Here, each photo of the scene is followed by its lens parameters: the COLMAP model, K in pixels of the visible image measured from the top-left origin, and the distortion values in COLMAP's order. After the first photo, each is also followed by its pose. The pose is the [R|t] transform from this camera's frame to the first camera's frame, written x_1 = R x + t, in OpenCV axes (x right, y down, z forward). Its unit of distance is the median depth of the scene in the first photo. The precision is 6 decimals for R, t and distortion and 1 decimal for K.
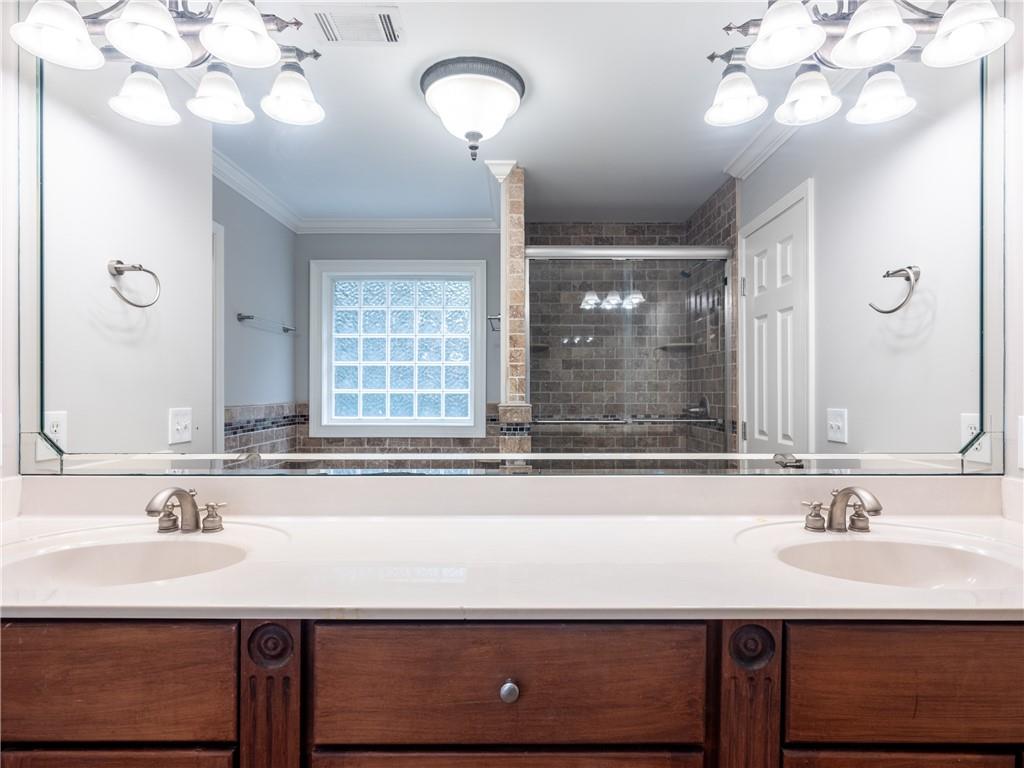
lens RADIAL K [[548.1, 0, 512.0], [0, 548.1, 384.0], [0, 0, 1]] dist [-0.000757, -0.000040]
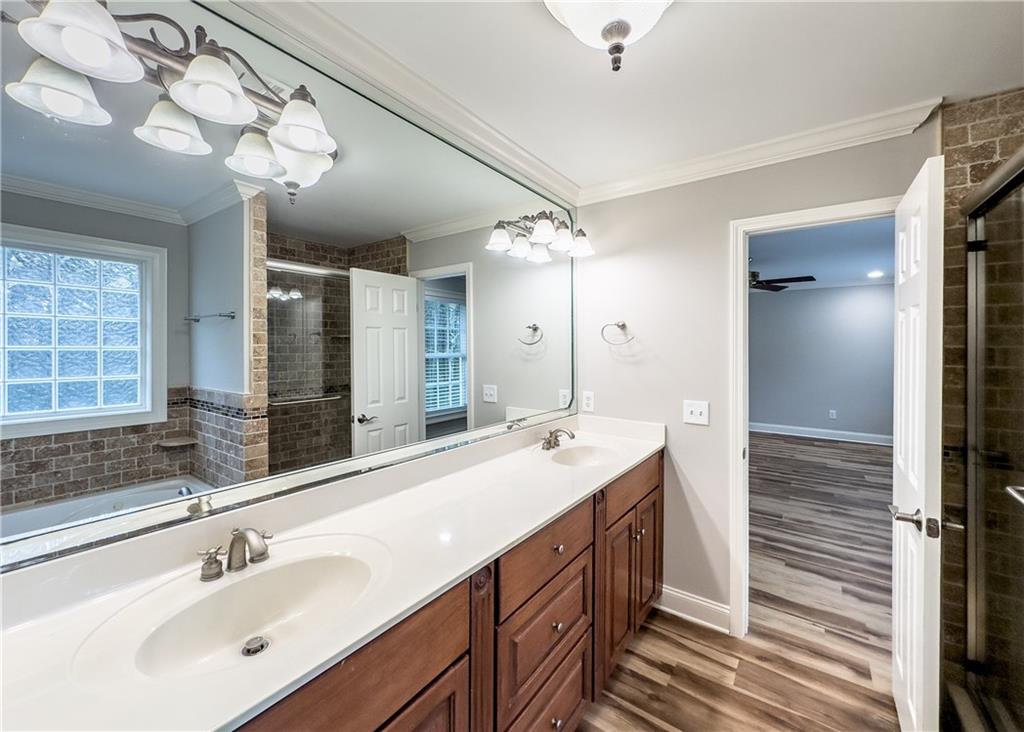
lens RADIAL K [[418.3, 0, 496.4], [0, 418.3, 344.5], [0, 0, 1]] dist [0.001575, 0.000143]
pose [[0.600852, -0.001175, 0.799359, -0.409365], [-0.009052, 0.999925, 0.008274, -0.078473], [-0.799309, -0.012208, 0.600797, 0.049660]]
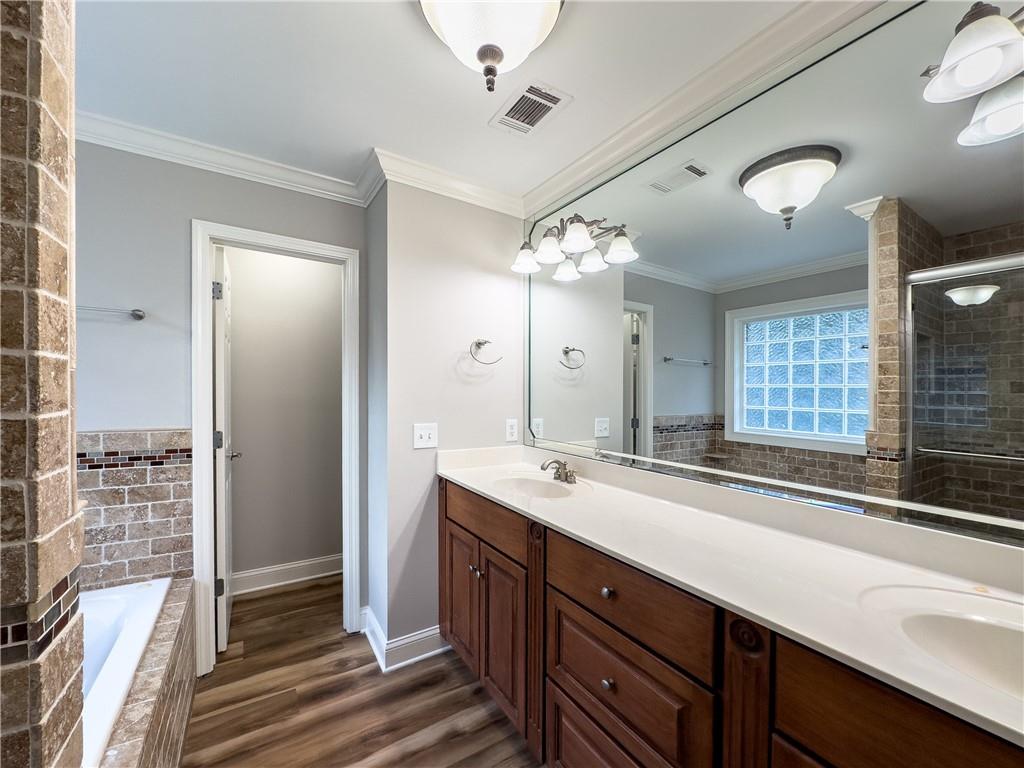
lens RADIAL K [[401.2, 0, 508.4], [0, 401.2, 393.3], [0, 0, 1]] dist [0.000029, -0.000130]
pose [[0.544425, 0.008766, -0.838764, 0.255430], [-0.005534, 0.999961, 0.006859, -0.034183], [0.838791, 0.000907, 0.544452, -0.007346]]
